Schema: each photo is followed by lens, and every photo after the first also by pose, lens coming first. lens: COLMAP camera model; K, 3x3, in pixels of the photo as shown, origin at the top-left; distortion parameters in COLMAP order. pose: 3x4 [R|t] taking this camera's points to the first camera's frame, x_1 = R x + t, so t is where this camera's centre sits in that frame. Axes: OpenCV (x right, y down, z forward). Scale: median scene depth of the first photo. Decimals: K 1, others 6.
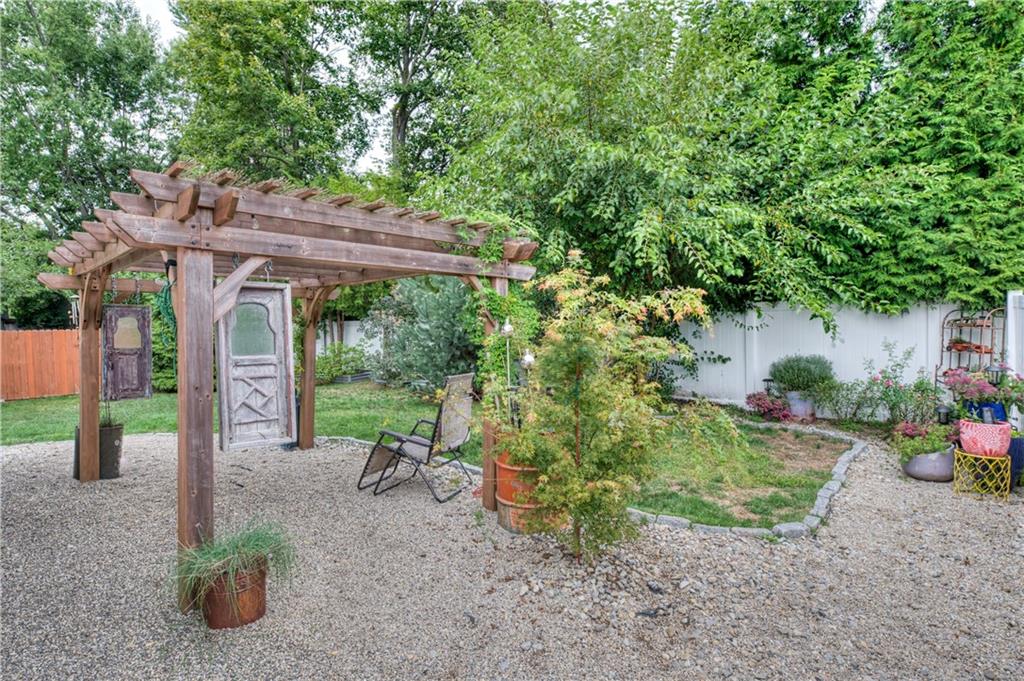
lens RADIAL K [[541.6, 0, 512.0], [0, 541.6, 340.5], [0, 0, 1]] dist [0.000295, 0.000151]
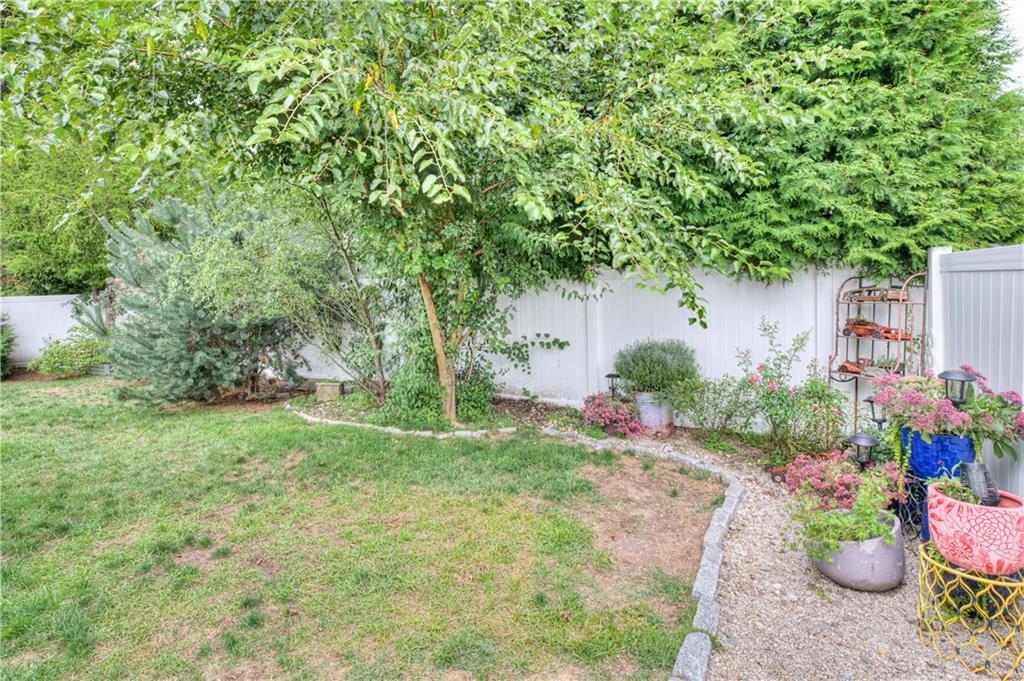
lens RADIAL K [[502.7, 0, 532.0], [0, 502.7, 306.2], [0, 0, 1]] dist [0.005241, 0.000349]
pose [[0.976425, 0.002454, 0.215845, 0.271665], [0.000928, 0.999878, -0.015568, -0.008761], [-0.215857, 0.015401, 0.976304, 0.452738]]
